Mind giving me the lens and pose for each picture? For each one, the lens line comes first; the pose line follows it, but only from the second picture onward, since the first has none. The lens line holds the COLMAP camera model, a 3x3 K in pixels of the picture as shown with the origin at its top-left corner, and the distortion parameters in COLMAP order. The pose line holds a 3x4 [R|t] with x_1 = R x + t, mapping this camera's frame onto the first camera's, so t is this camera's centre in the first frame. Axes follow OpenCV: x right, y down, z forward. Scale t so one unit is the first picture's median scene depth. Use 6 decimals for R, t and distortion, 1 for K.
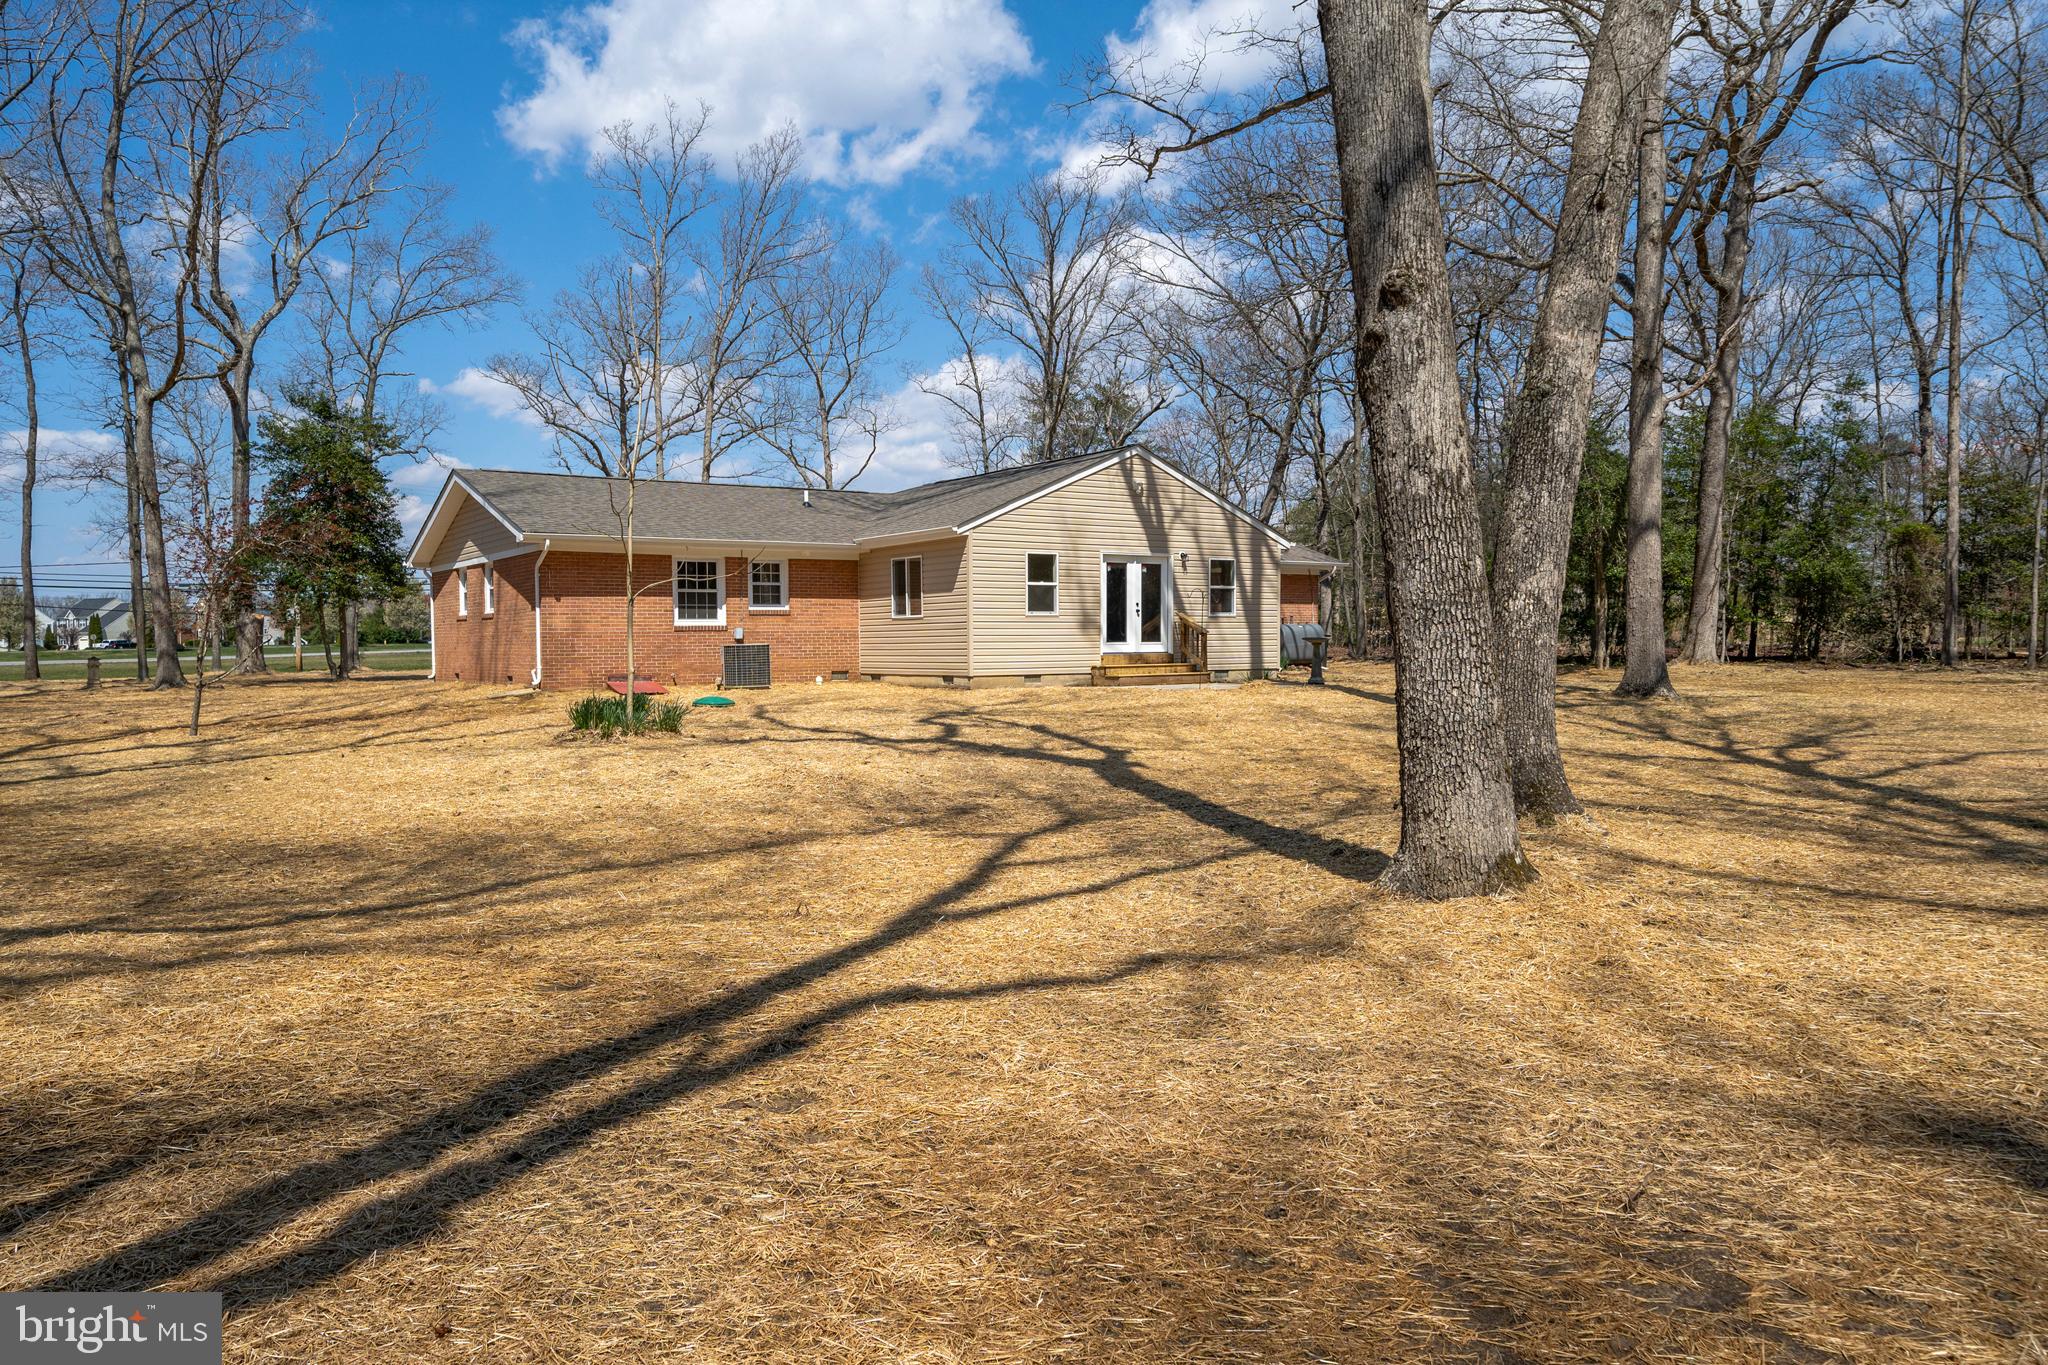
lens RADIAL K [[1397.2, 0, 1024.1], [0, 1397.2, 680.3], [0, 0, 1]] dist [0.004771, -0.002186]
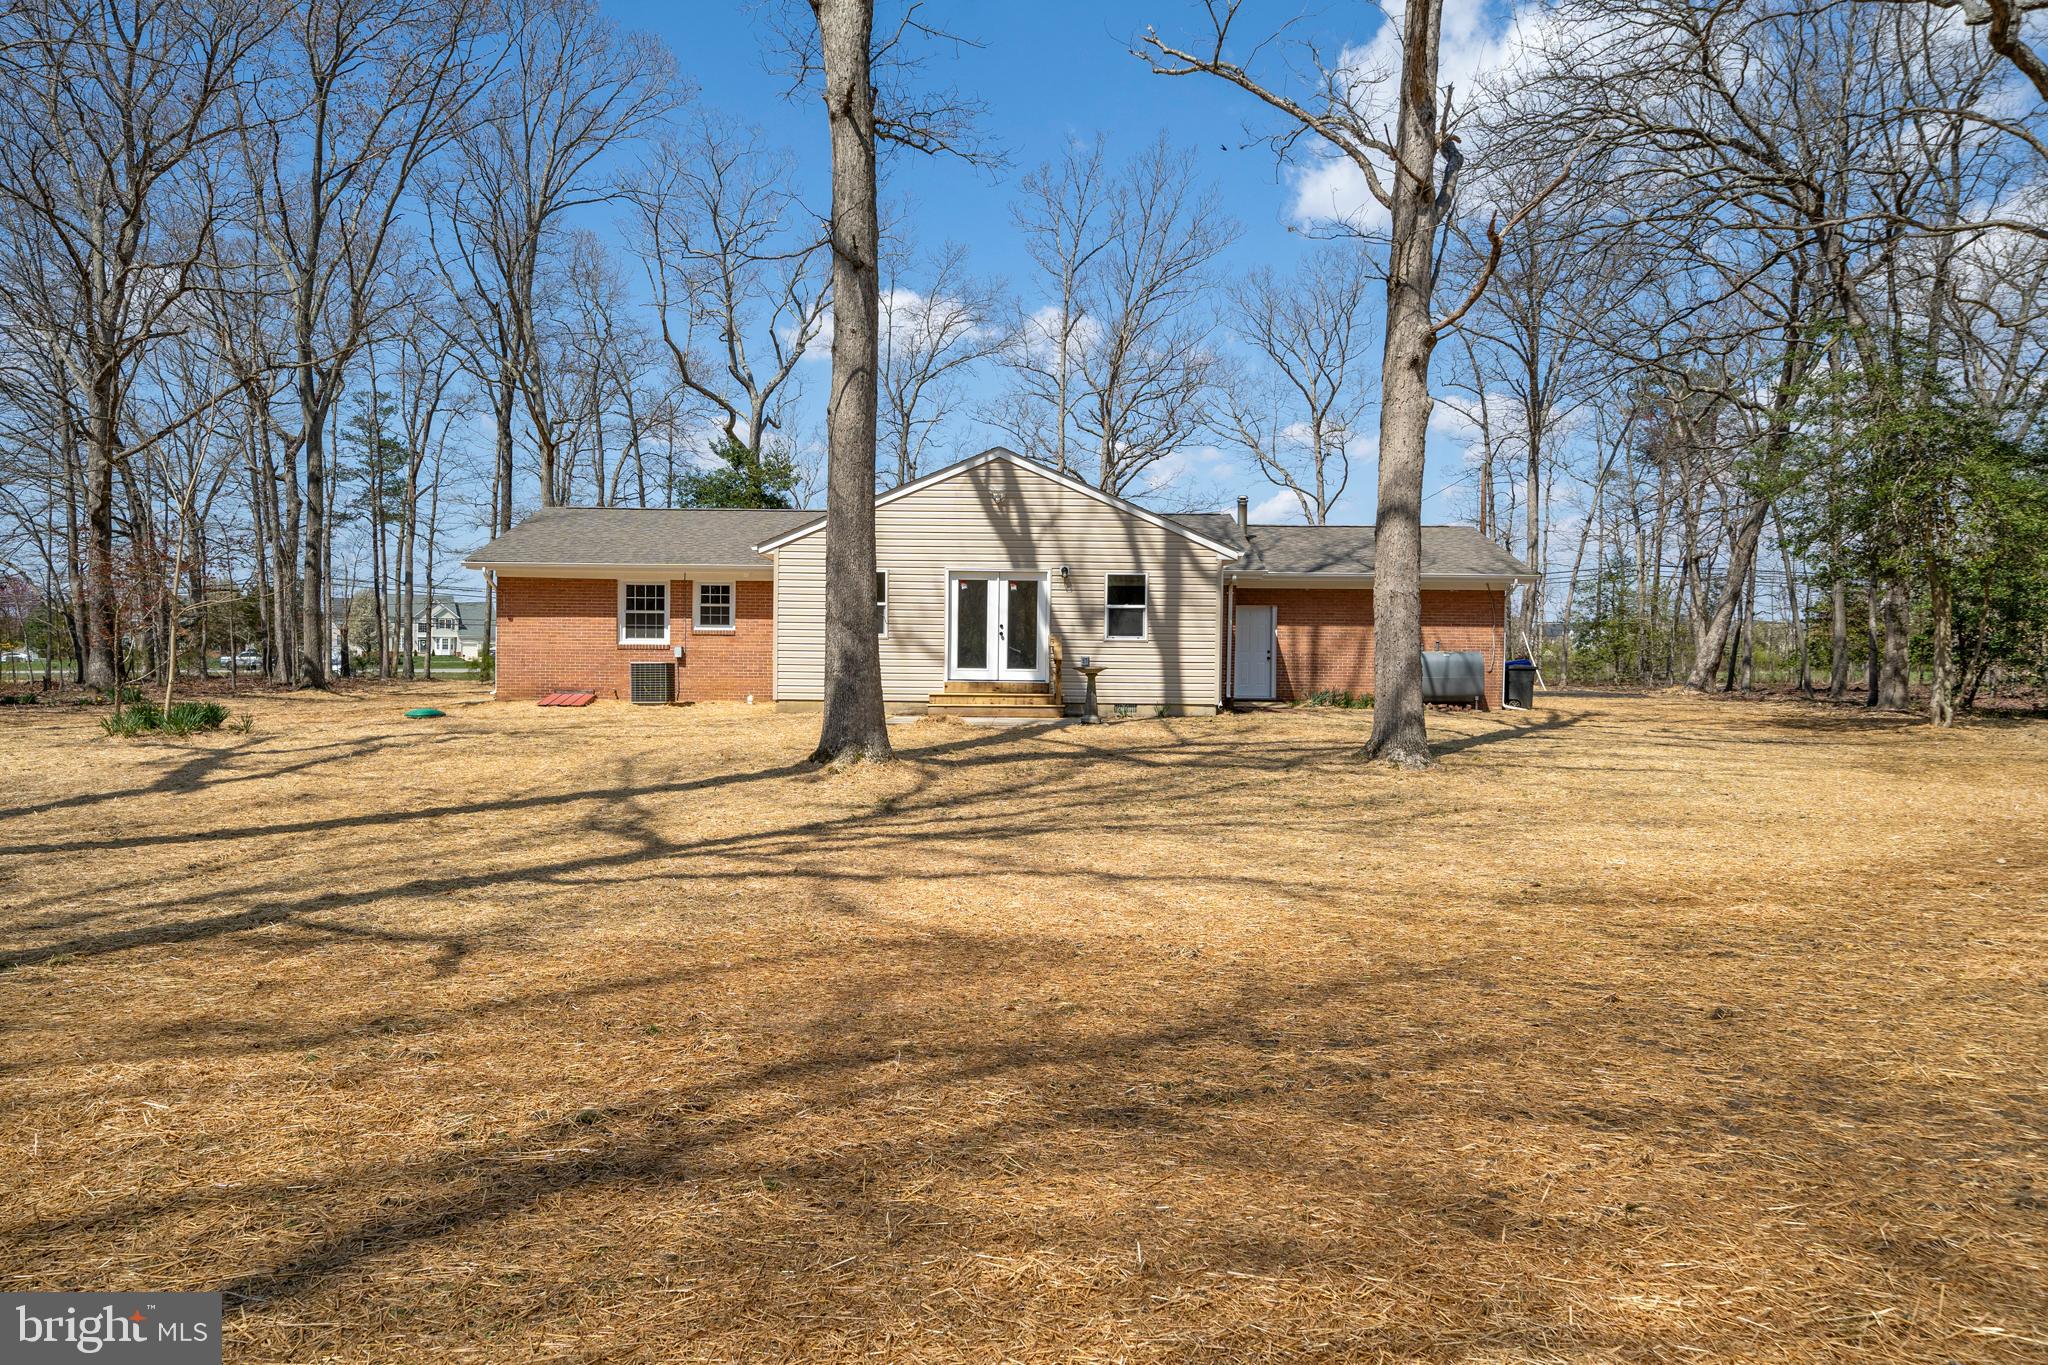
lens RADIAL K [[1397.2, 0, 1024.4], [0, 1397.2, 676.1], [0, 0, 1]] dist [0.004771, -0.002186]
pose [[0.833303, 0.023581, -0.552314, 0.587974], [-0.034640, 0.999354, -0.009596, -0.014354], [0.551731, 0.027128, 0.833581, 0.264915]]
